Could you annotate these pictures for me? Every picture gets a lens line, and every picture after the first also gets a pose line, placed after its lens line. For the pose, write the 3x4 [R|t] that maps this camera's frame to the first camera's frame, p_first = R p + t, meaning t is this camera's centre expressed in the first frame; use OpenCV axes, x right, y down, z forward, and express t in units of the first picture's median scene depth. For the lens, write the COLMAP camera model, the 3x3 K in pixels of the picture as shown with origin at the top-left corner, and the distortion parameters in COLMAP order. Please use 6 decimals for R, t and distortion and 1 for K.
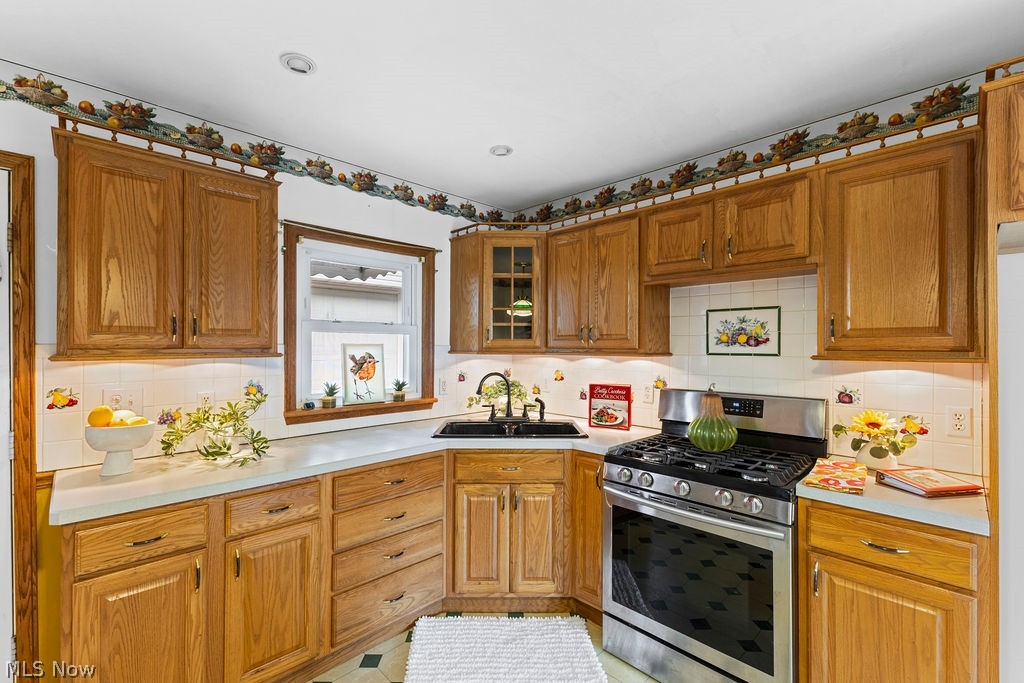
lens RADIAL K [[438.9, 0, 518.1], [0, 438.9, 345.5], [0, 0, 1]] dist [0.007026, -0.001251]
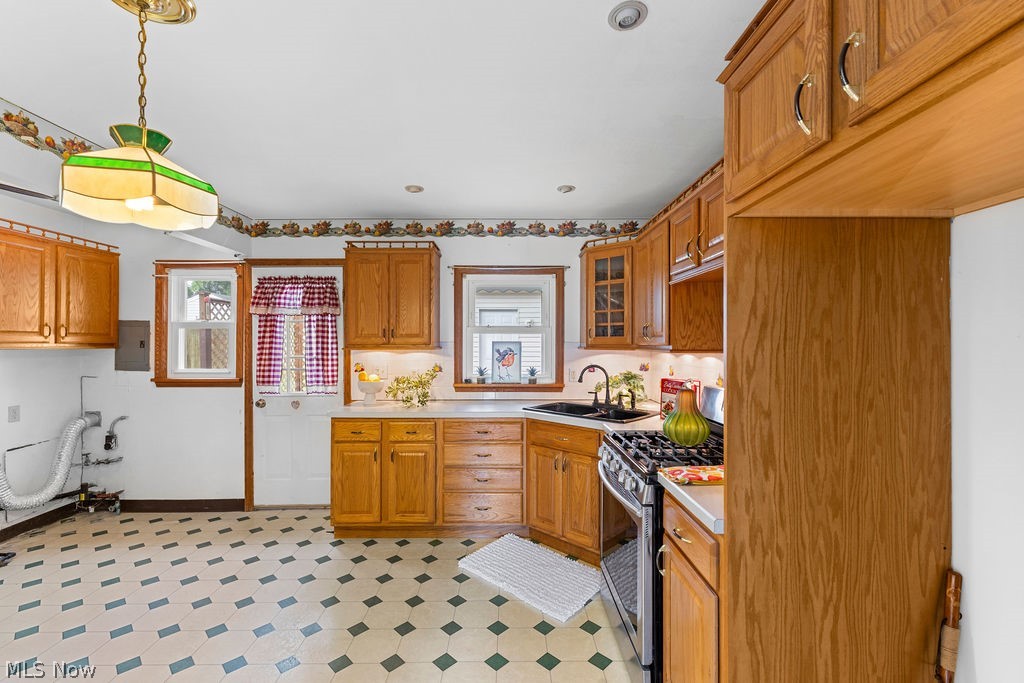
lens RADIAL K [[438.9, 0, 515.3], [0, 438.9, 340.9], [0, 0, 1]] dist [0.007026, -0.001251]
pose [[0.717912, -0.004160, -0.696121, 0.724262], [0.003612, 0.999991, -0.002252, -0.002249], [0.696124, -0.000898, 0.717921, -0.009395]]
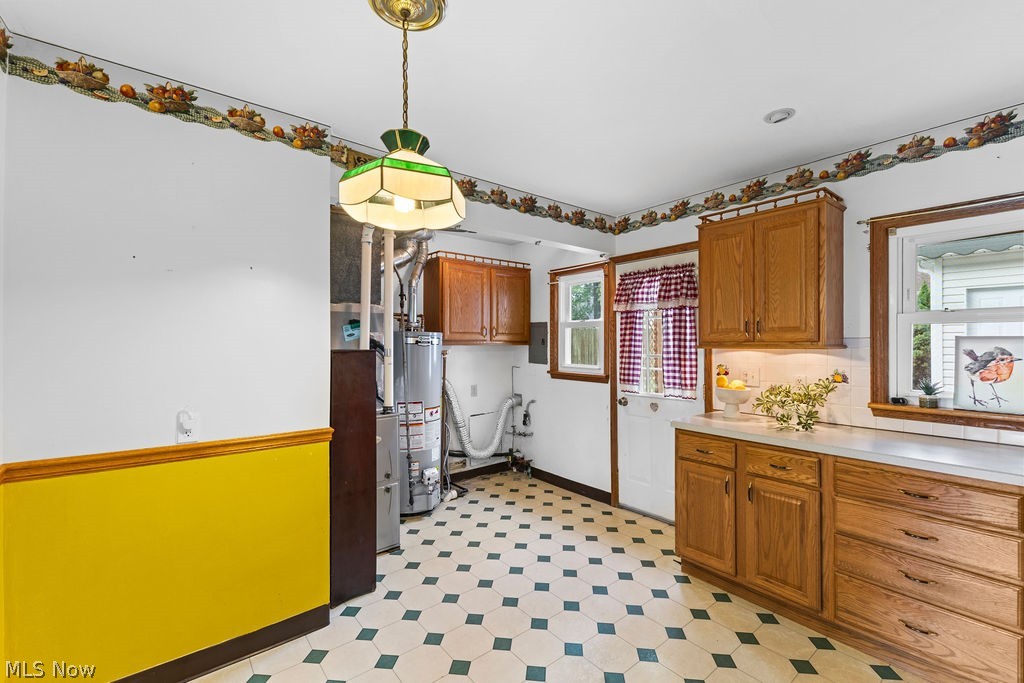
lens RADIAL K [[438.9, 0, 510.5], [0, 438.9, 340.7], [0, 0, 1]] dist [0.007026, -0.001251]
pose [[-0.109779, -0.004780, -0.993945, 0.569697], [0.004200, 0.999977, -0.005272, 0.005729], [0.993947, -0.004753, -0.109757, 0.252601]]
